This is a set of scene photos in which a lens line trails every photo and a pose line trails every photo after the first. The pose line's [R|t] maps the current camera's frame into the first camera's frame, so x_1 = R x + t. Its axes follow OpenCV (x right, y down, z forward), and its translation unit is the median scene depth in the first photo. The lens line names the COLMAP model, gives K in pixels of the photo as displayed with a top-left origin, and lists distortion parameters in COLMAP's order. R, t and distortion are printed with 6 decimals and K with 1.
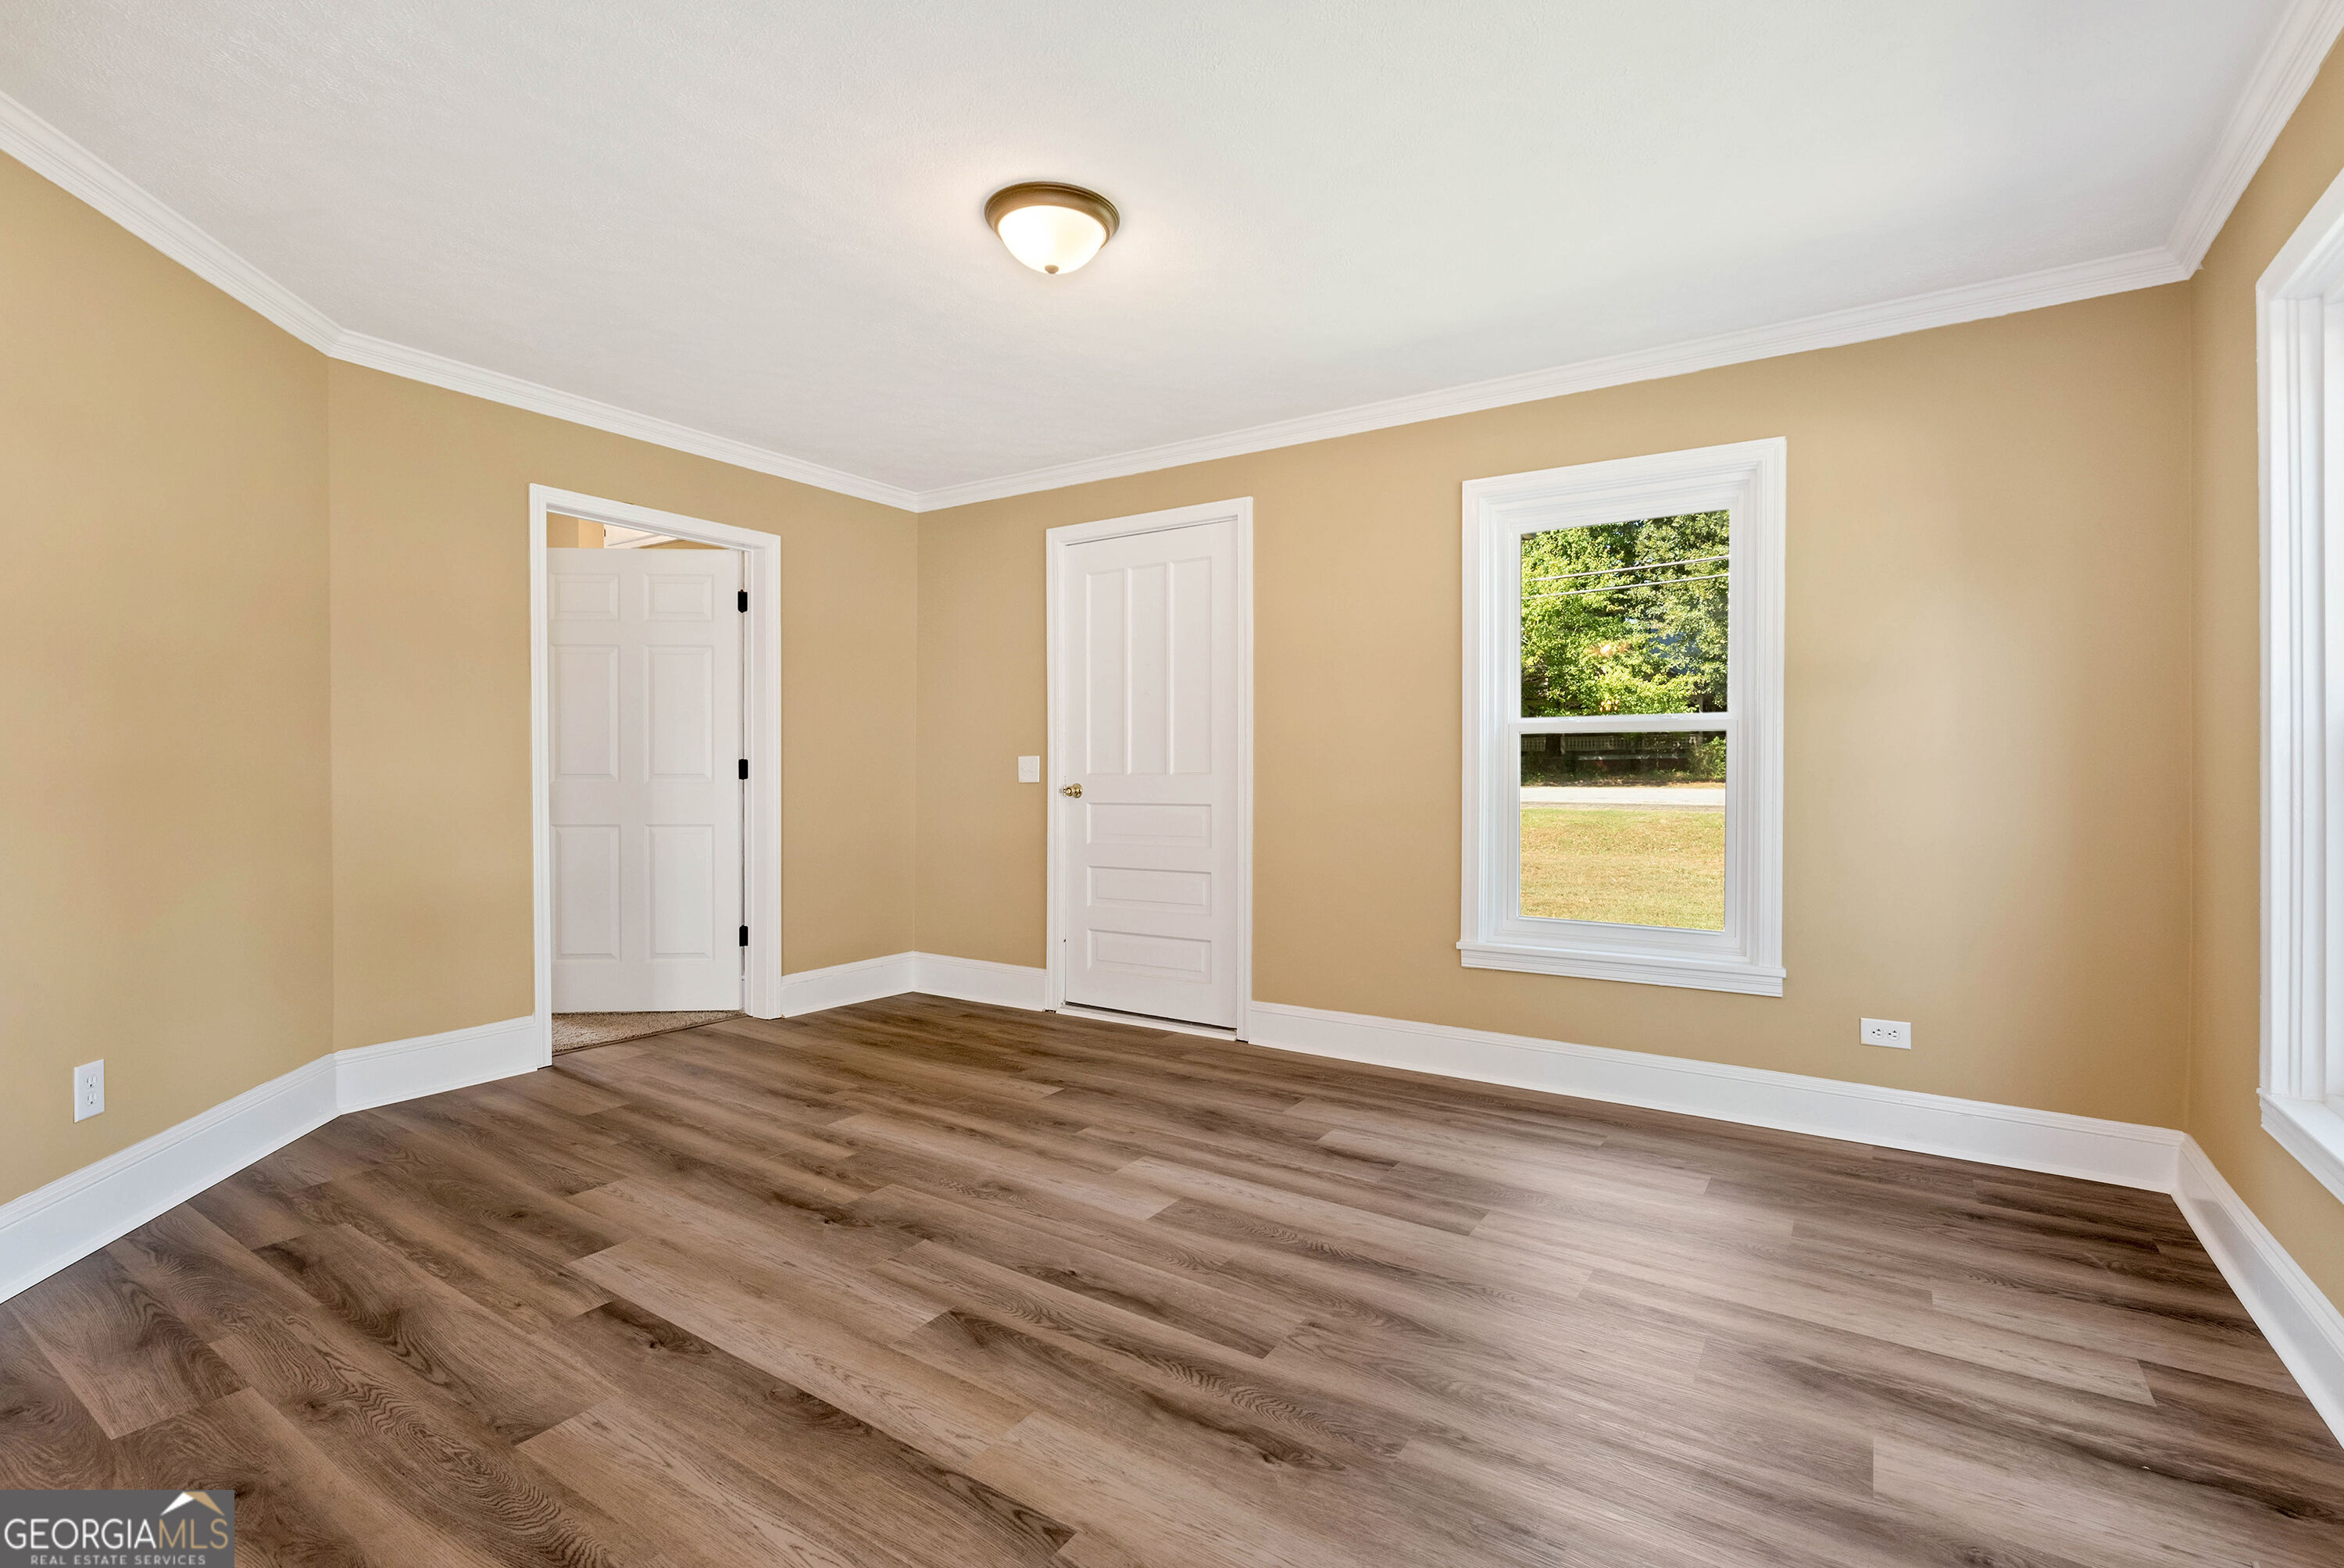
lens RADIAL K [[1070.0, 0, 1172.0], [0, 1070.0, 784.0], [0, 0, 1]] dist [-0.004271, 0.000595]
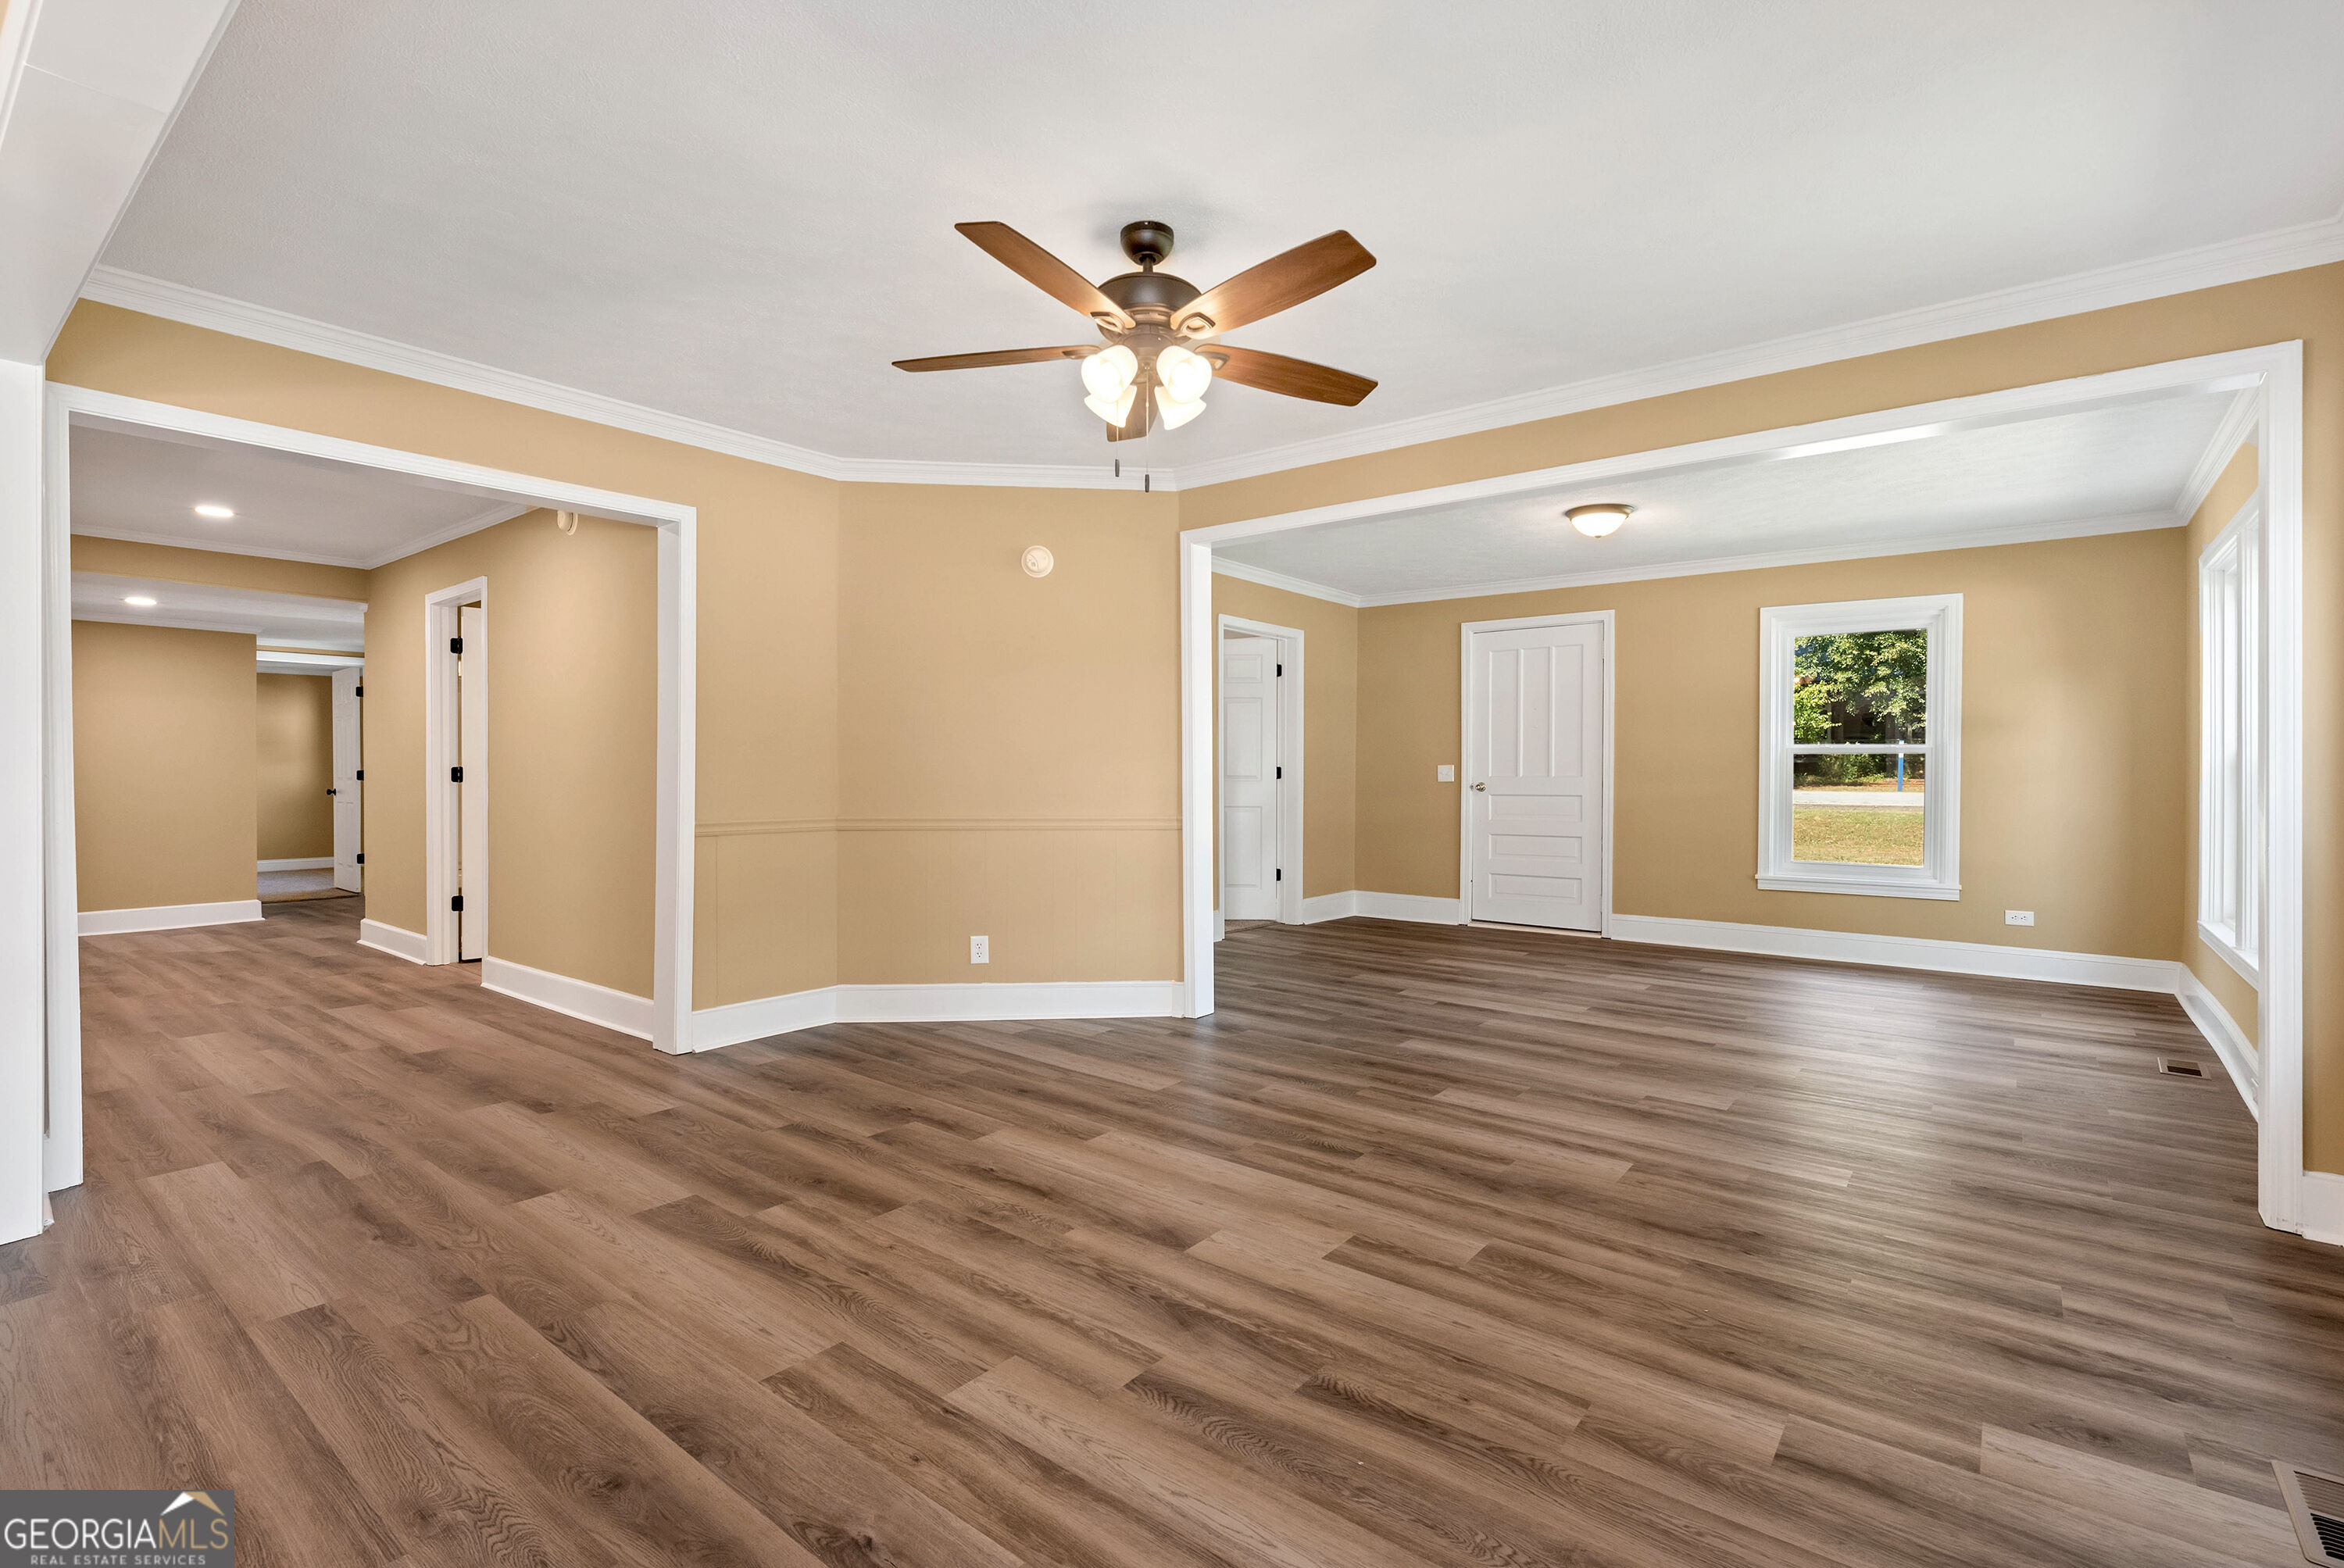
lens RADIAL K [[1062.2, 0, 1180.7], [0, 1062.2, 786.4], [0, 0, 1]] dist [0.003059, -0.000057]
pose [[0.996984, 0.003518, -0.077521, -0.445699], [-0.003453, 0.999994, 0.000965, 0.005824], [0.077524, -0.000694, 0.996990, -0.664248]]
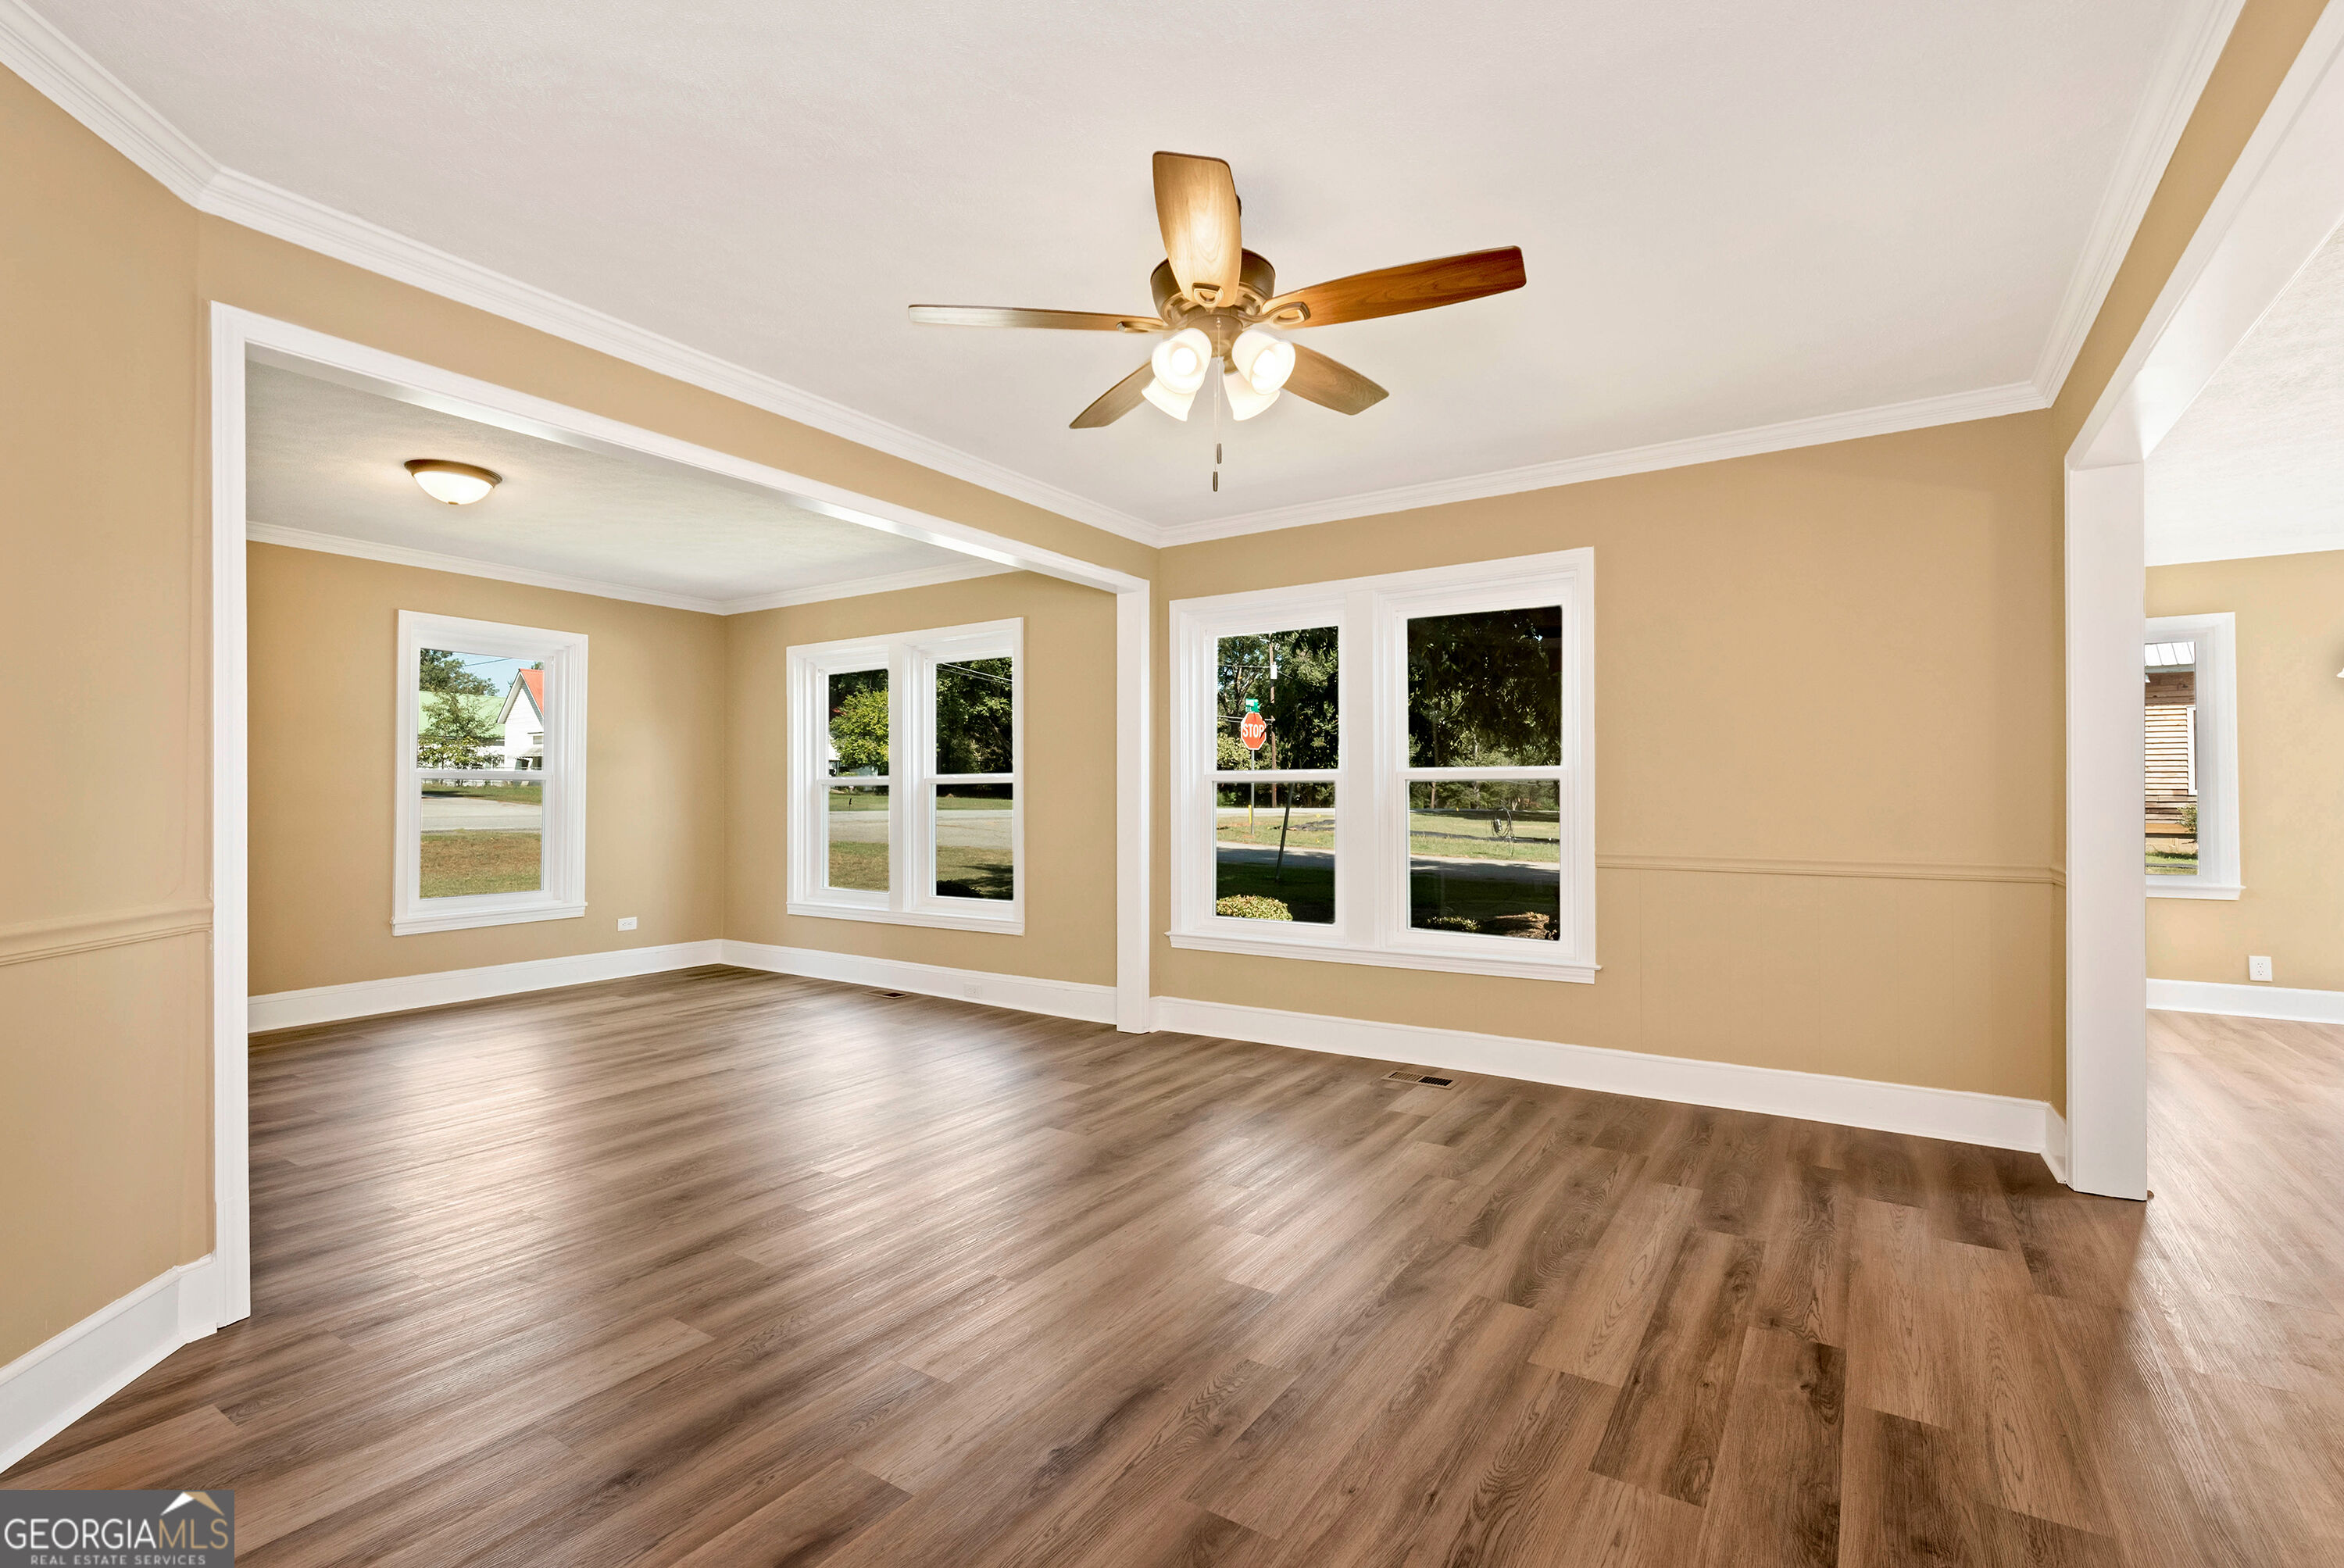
lens RADIAL K [[1062.2, 0, 1180.7], [0, 1062.2, 786.4], [0, 0, 1]] dist [0.003059, -0.000057]
pose [[-0.014280, 0.007701, 0.999868, -1.030229], [0.014798, 0.999862, -0.007490, -0.006505], [-0.999789, 0.014689, -0.014392, -0.054652]]
